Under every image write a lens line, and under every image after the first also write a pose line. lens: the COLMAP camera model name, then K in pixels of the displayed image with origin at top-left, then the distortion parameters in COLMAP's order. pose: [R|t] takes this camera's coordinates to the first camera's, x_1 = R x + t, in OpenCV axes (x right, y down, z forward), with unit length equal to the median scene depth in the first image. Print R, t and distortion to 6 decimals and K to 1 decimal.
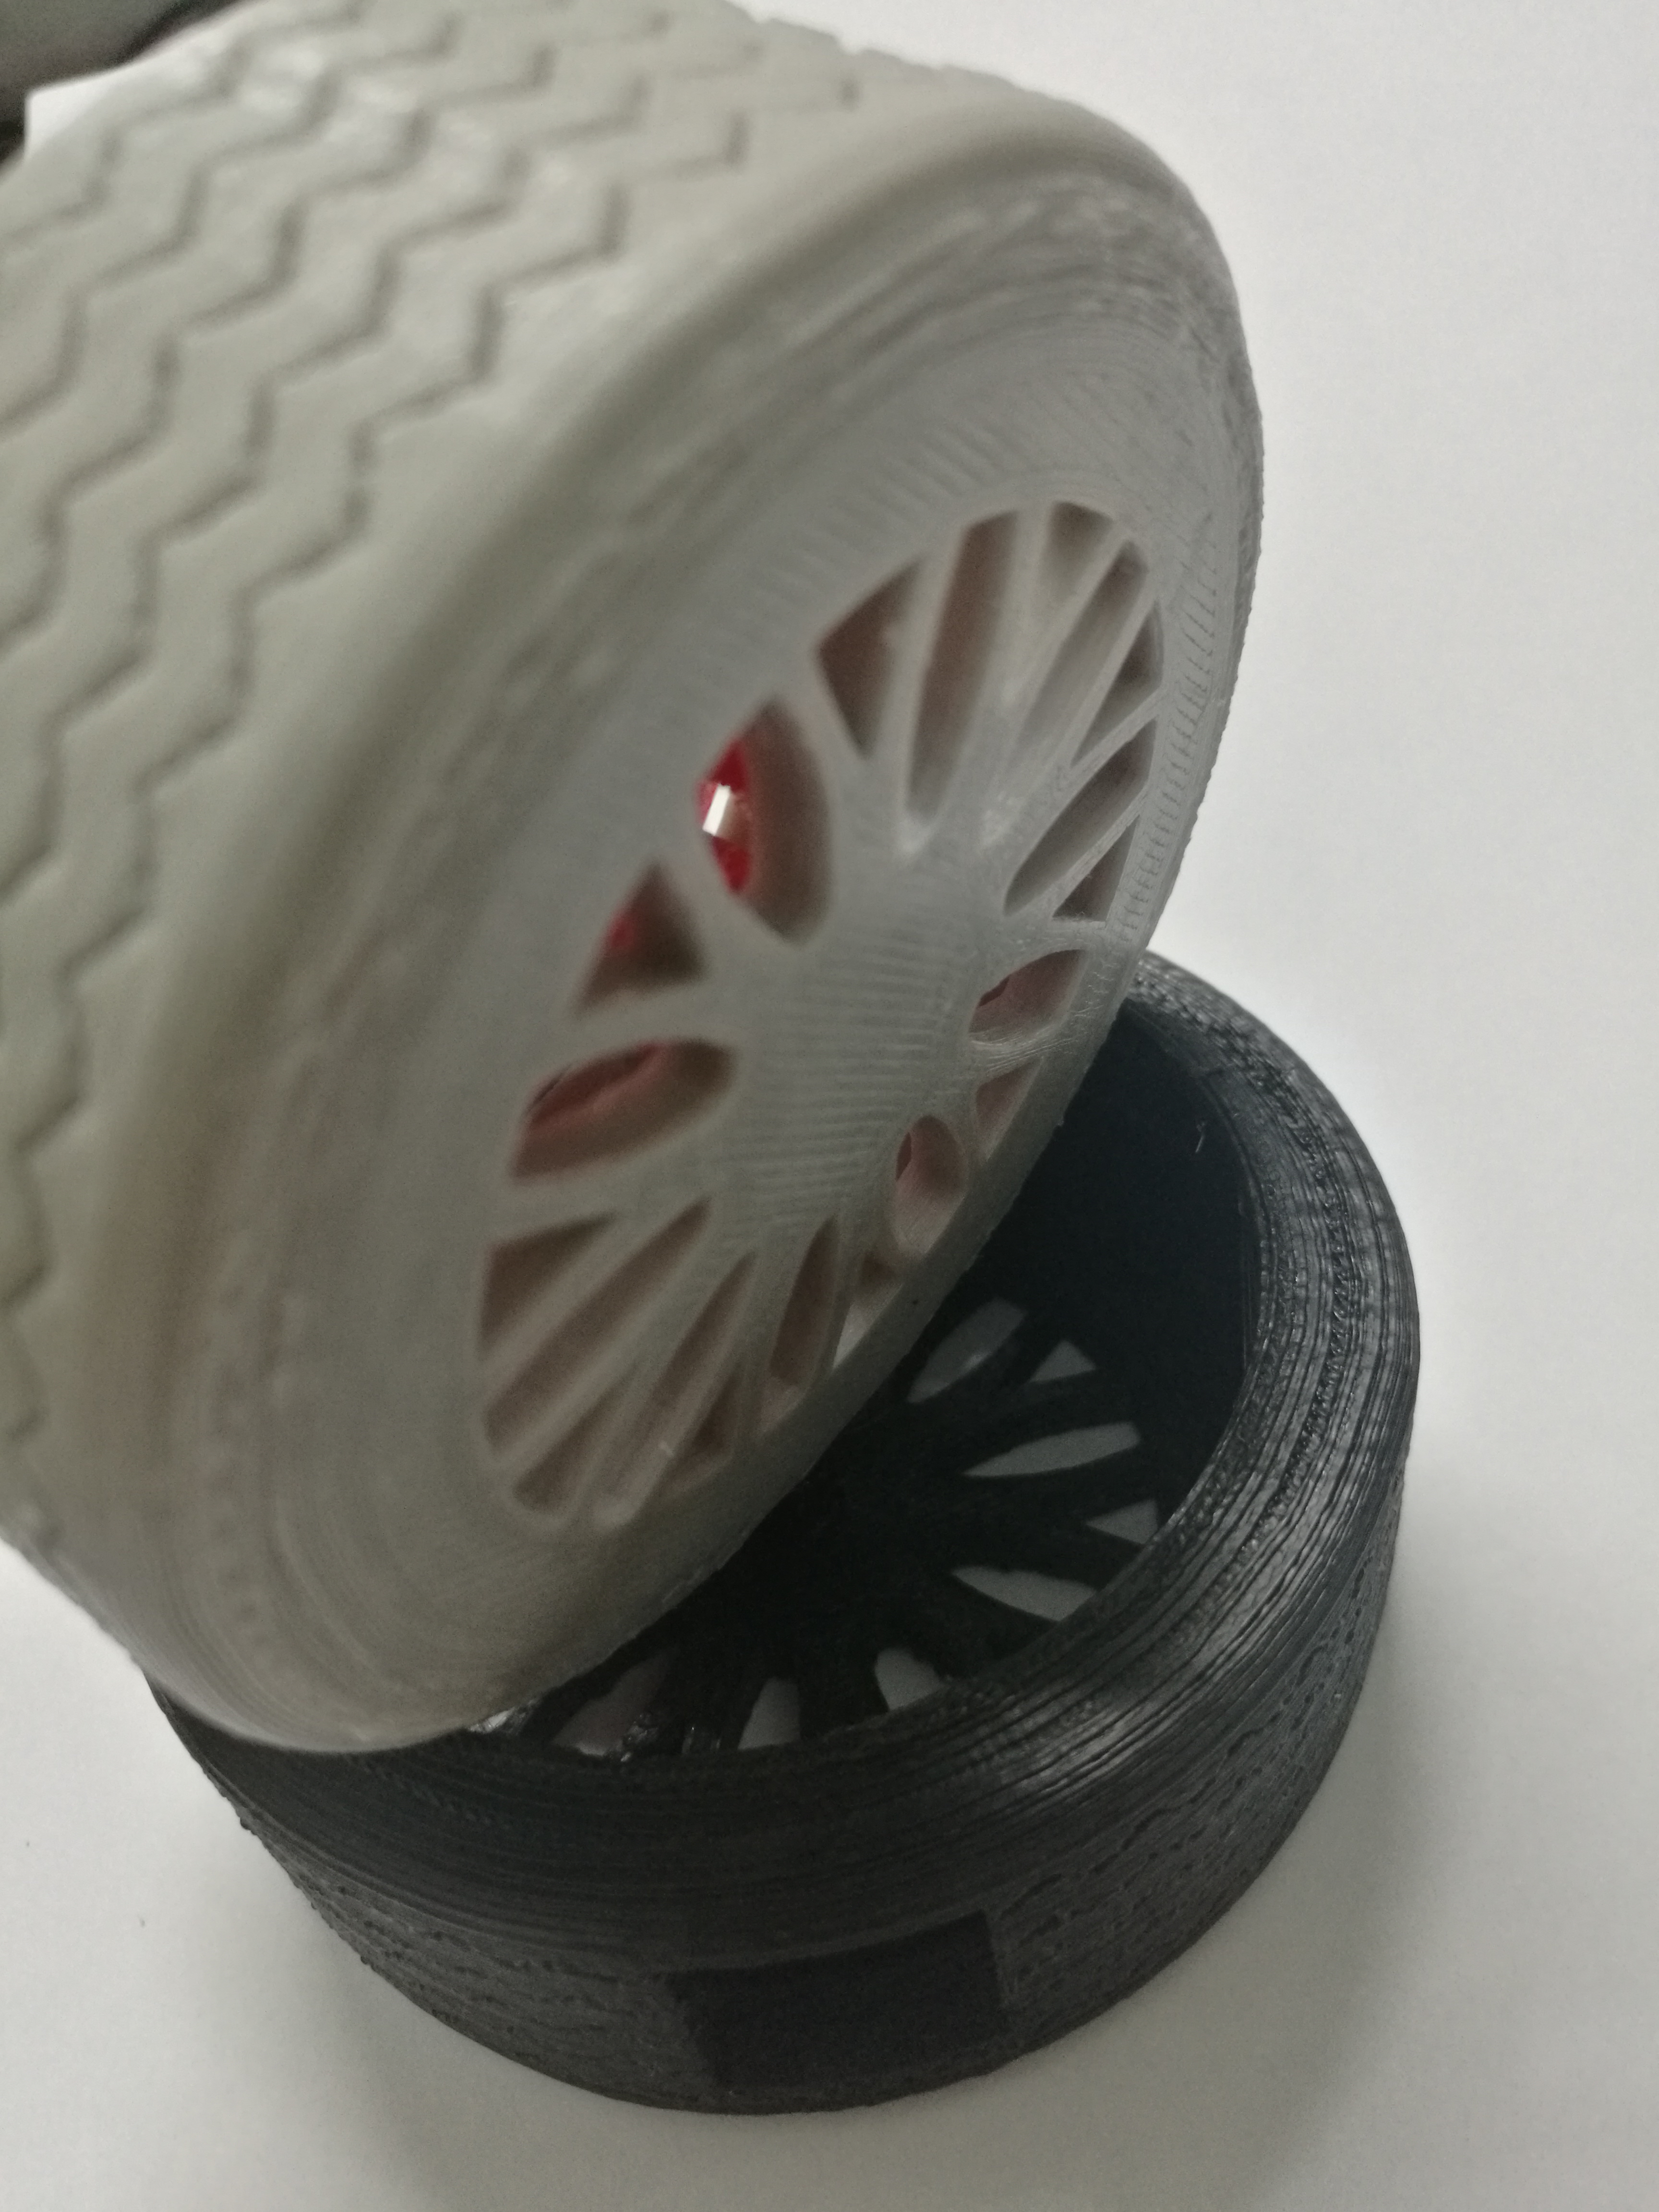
lens RADIAL K [[1787.6, 0, 829.5], [0, 1787.6, 1106.0], [0, 0, 1]] dist [-0.051763, 0.066780]
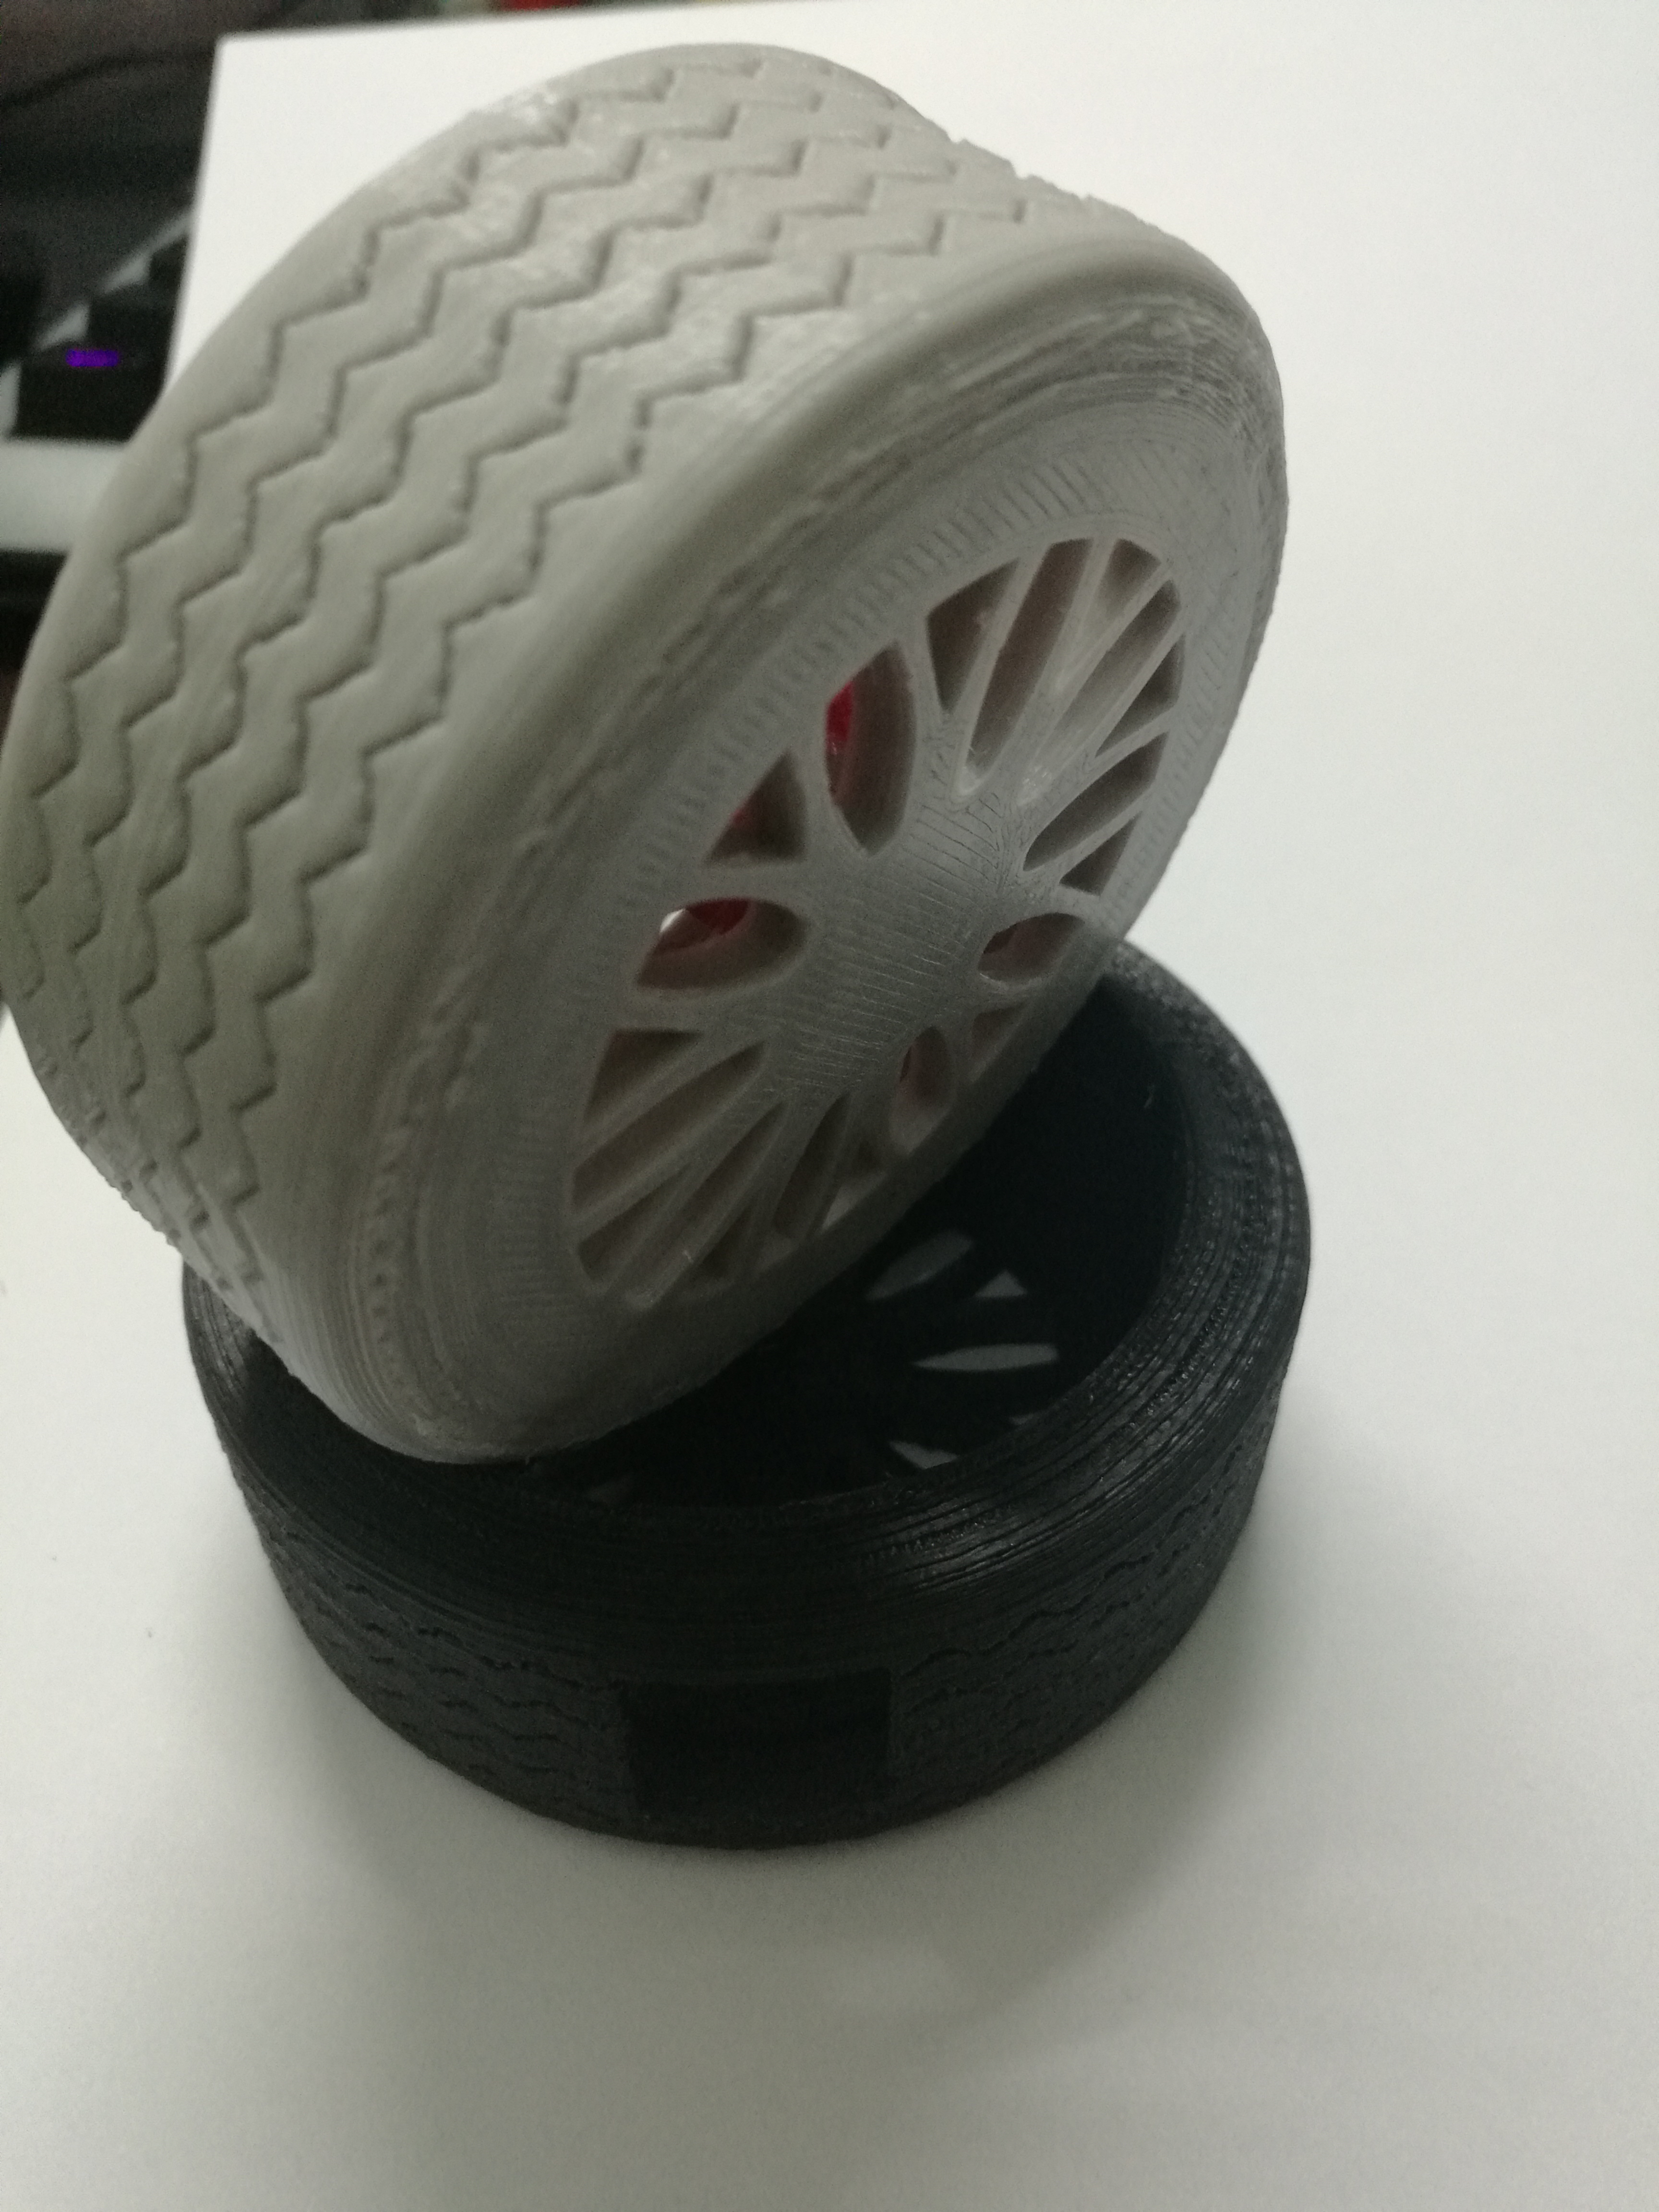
lens RADIAL K [[1784.0, 0, 775.9], [0, 1784.0, 1102.6], [0, 0, 1]] dist [0.003691, -0.004179]
pose [[0.988622, 0.150421, 0.000740, -0.050423], [-0.150344, 0.988251, -0.027510, 0.117794], [-0.004869, 0.027085, 0.999621, -0.243831]]
